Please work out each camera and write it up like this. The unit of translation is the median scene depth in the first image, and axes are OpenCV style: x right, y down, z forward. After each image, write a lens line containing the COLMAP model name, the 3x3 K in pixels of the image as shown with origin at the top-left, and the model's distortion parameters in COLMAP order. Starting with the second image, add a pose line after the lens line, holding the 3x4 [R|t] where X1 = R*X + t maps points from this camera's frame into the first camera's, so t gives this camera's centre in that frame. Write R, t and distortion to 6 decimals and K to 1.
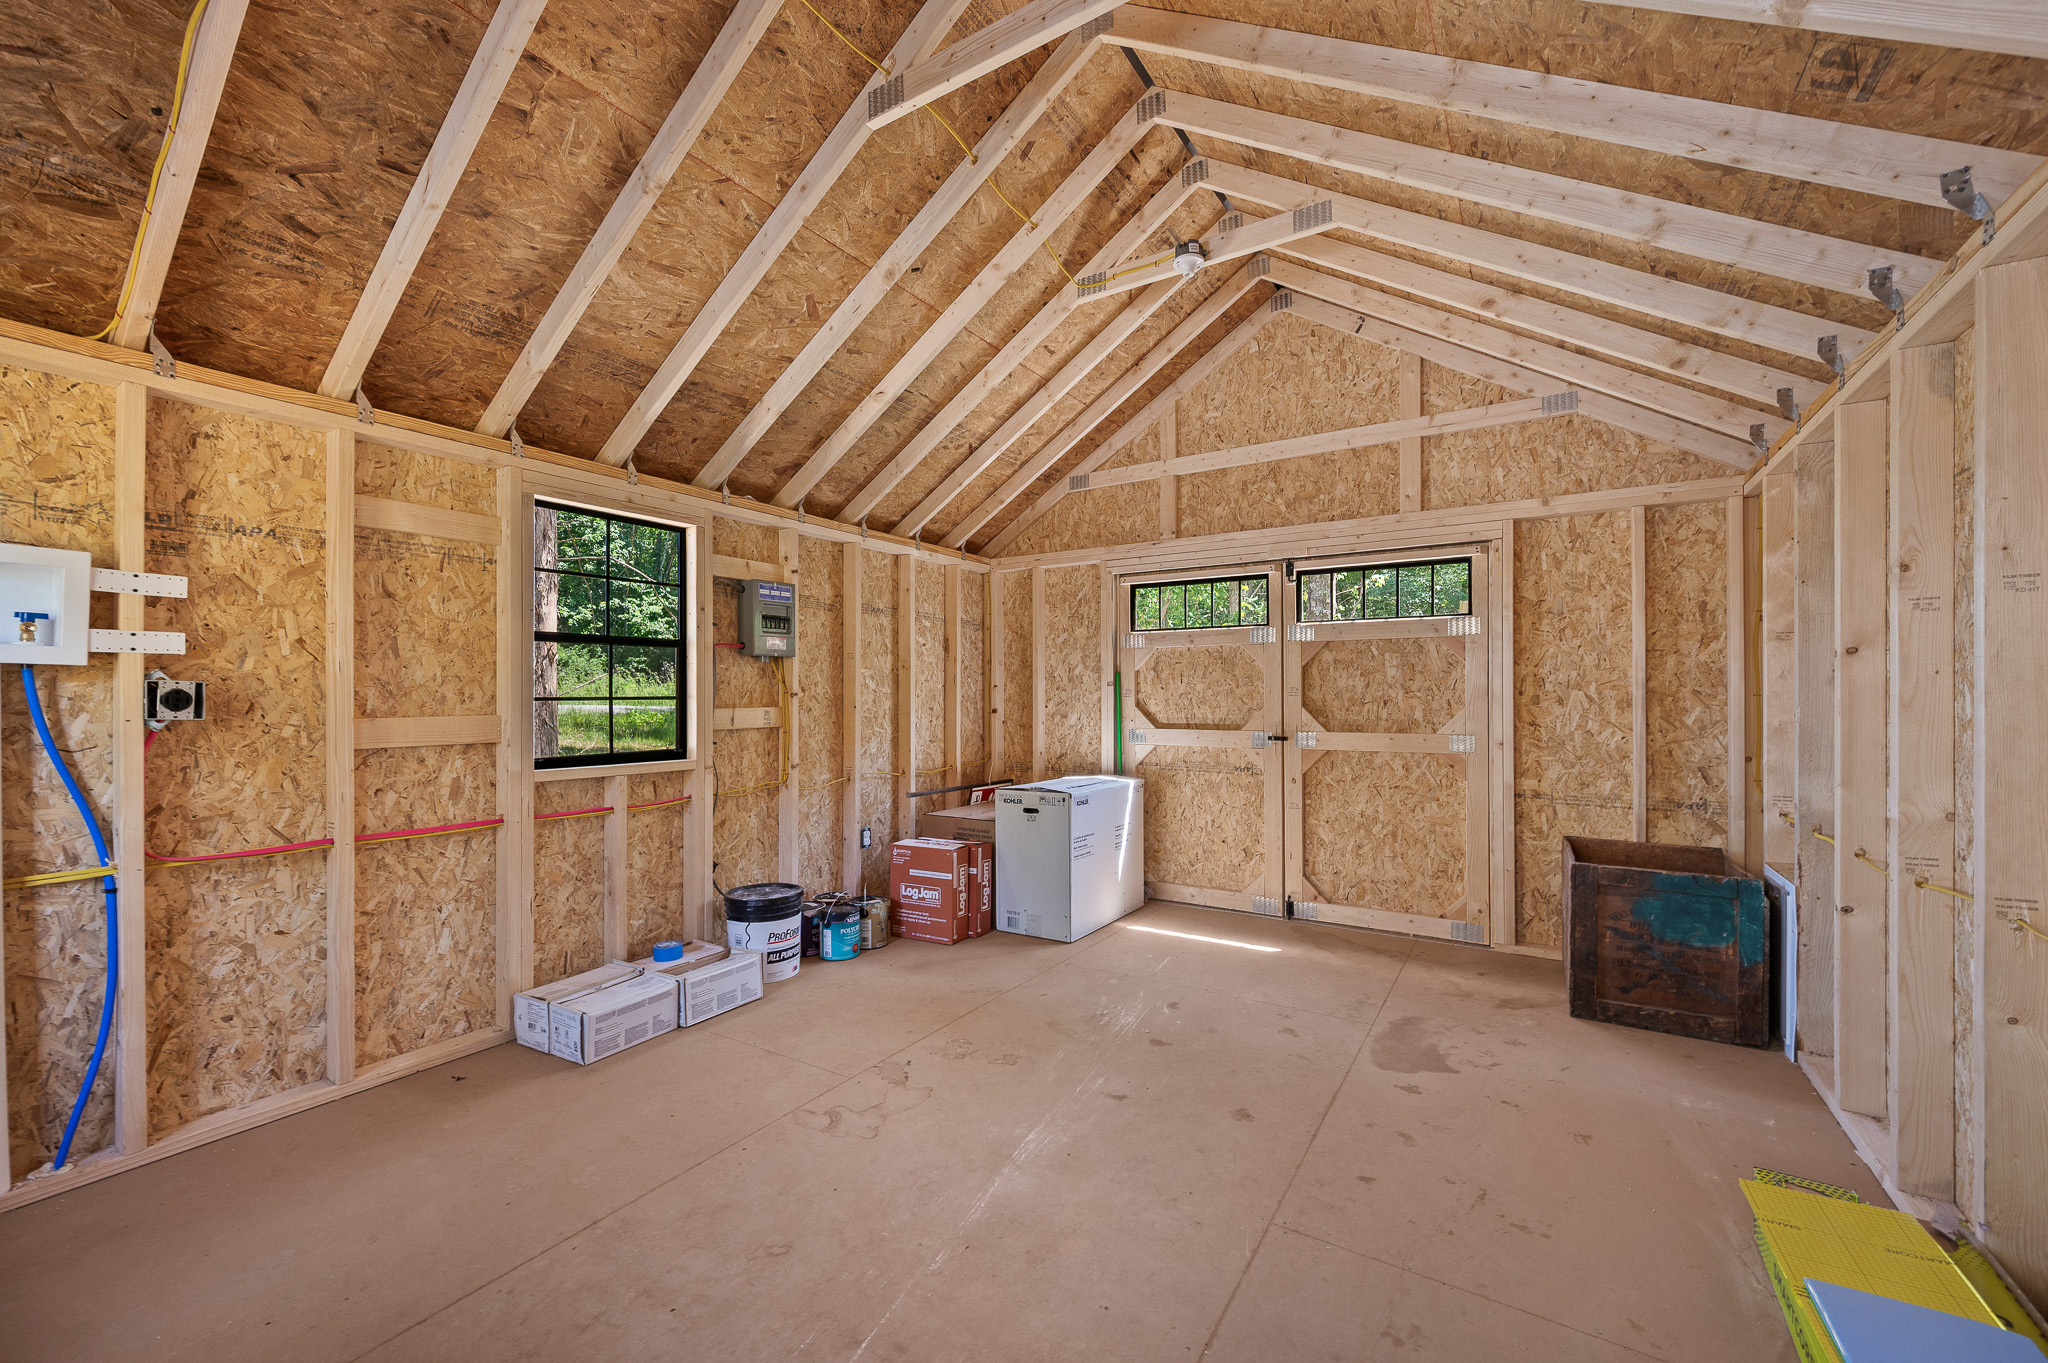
lens RADIAL K [[807.9, 0, 1037.4], [0, 807.9, 695.3], [0, 0, 1]] dist [-0.001587, -0.000302]
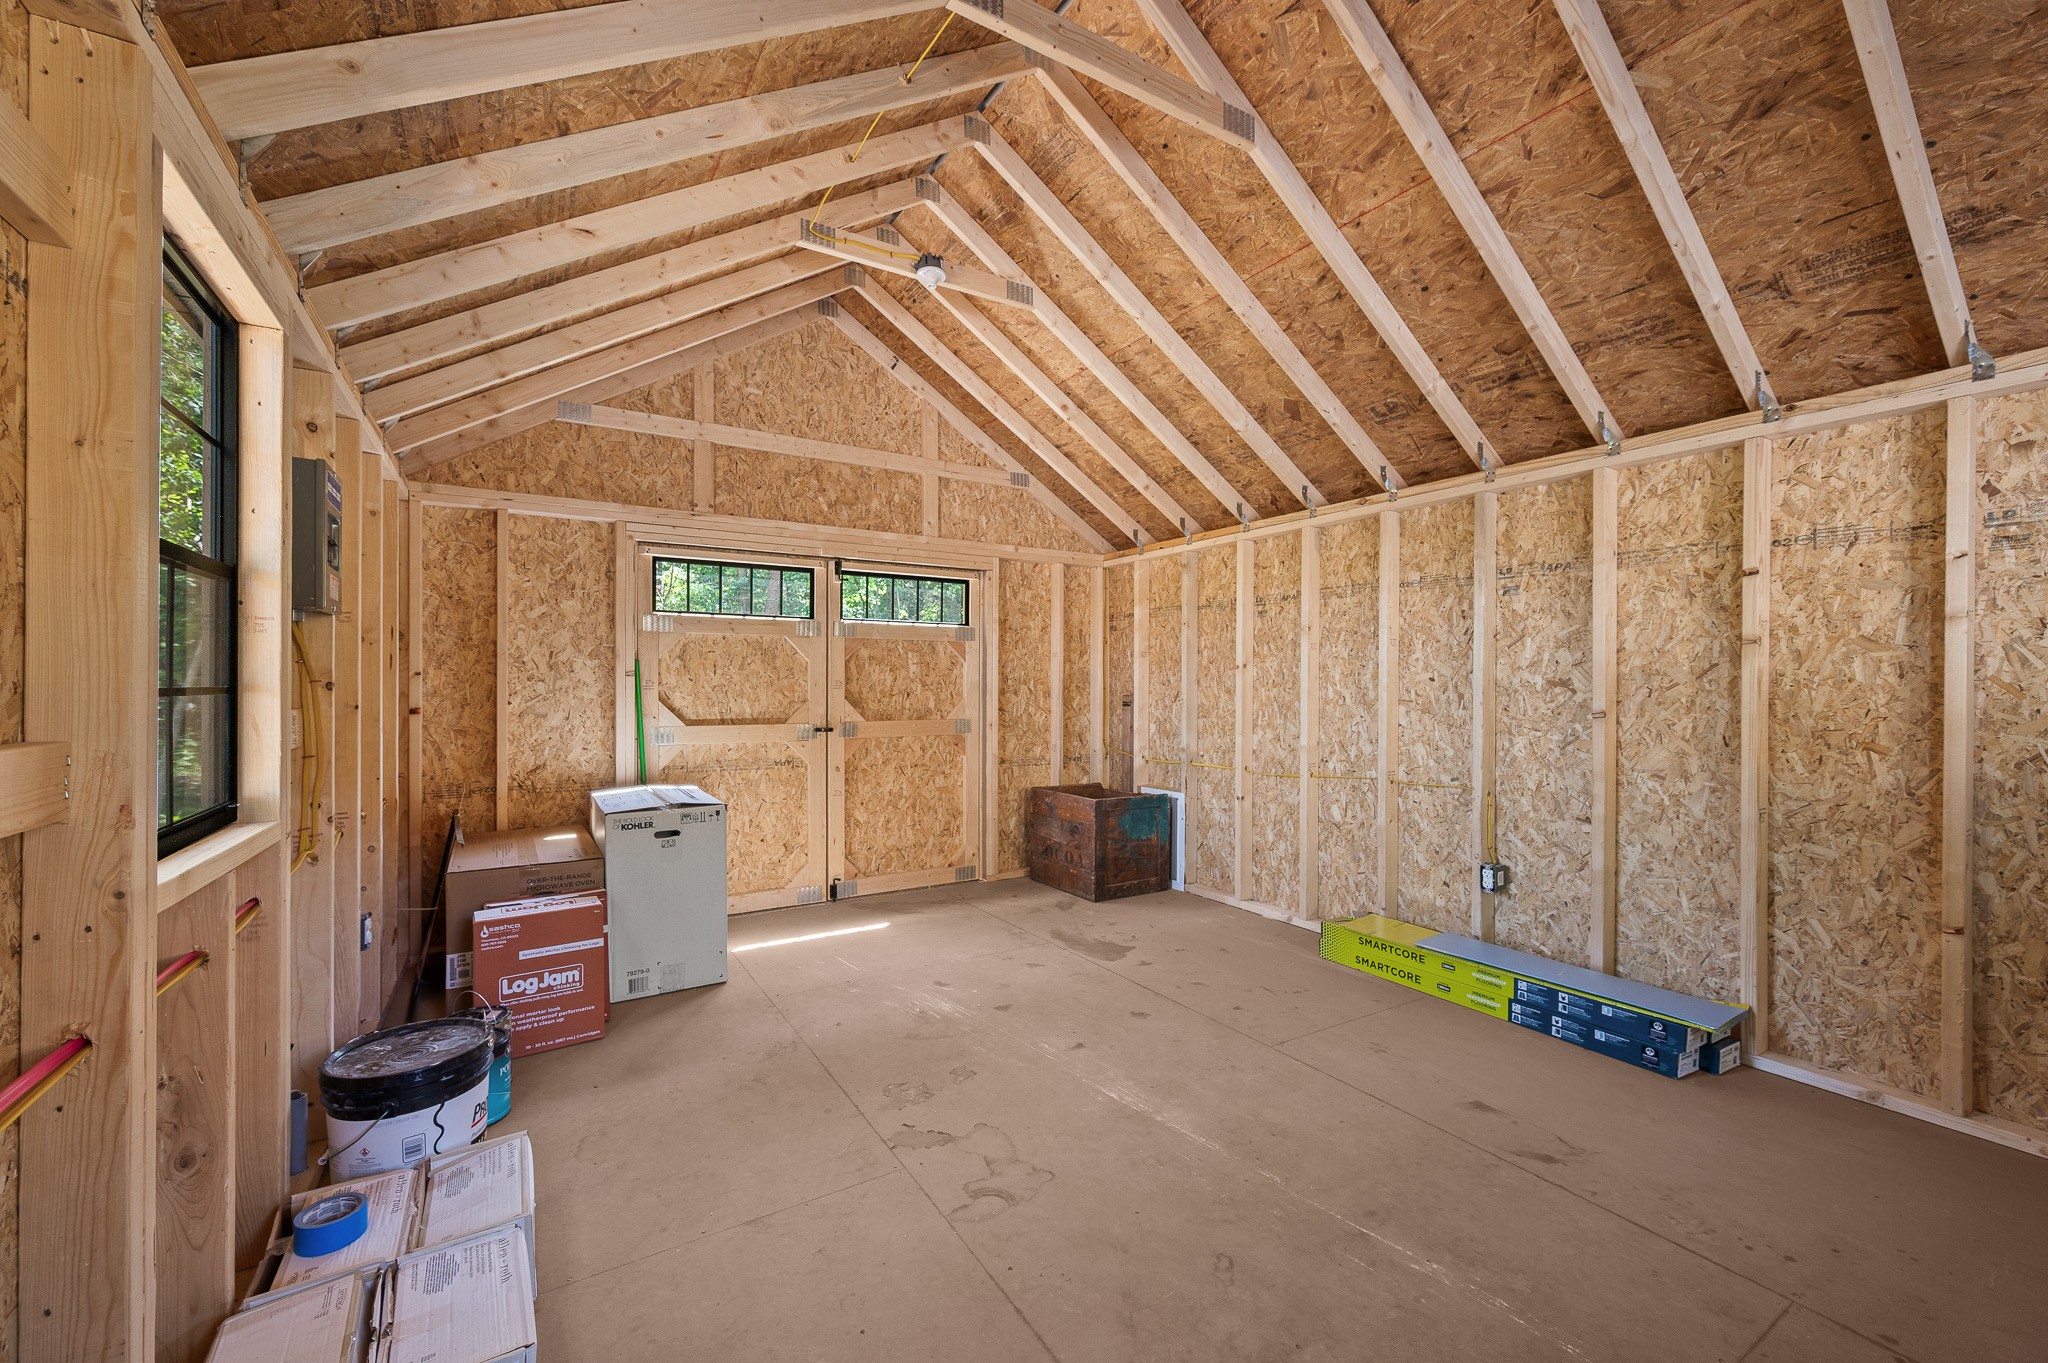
lens RADIAL K [[807.5, 0, 1018.2], [0, 807.5, 691.1], [0, 0, 1]] dist [0.000588, 0.000044]
pose [[0.448237, -0.001110, 0.893914, -0.555666], [-0.000819, 0.999998, 0.001653, 0.002188], [-0.893914, -0.001473, 0.448235, 0.339851]]
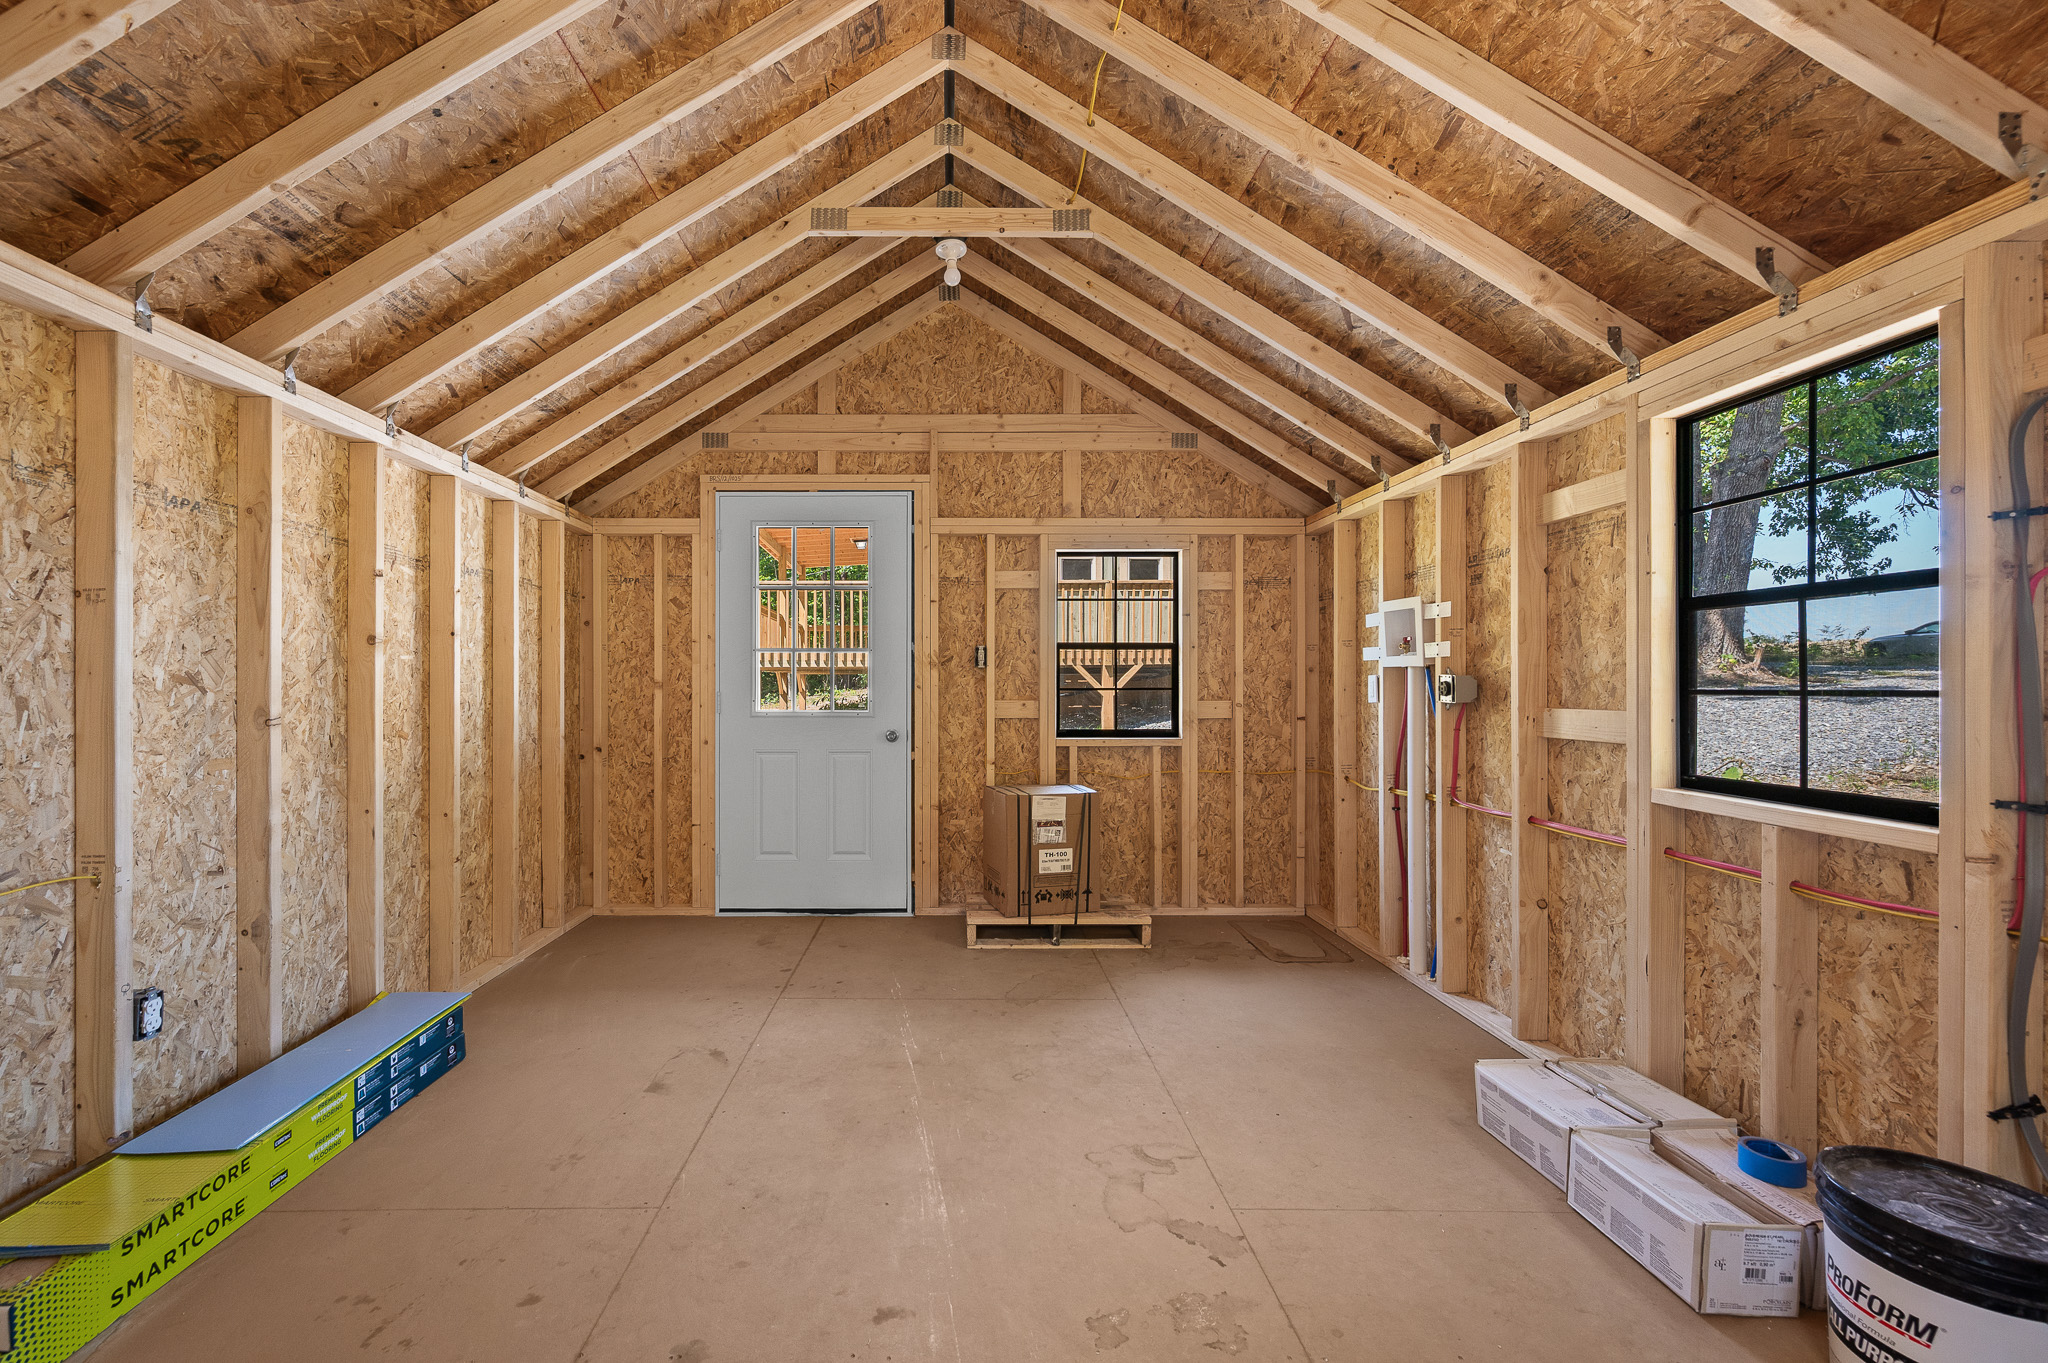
lens RADIAL K [[840.1, 0, 956.4], [0, 840.1, 686.1], [0, 0, 1]] dist [0.000904, 0.000114]
pose [[-0.847569, 0.002245, -0.530681, 0.240213], [-0.000549, 0.999987, 0.005107, -0.002978], [0.530685, 0.004620, -0.847556, 0.943632]]
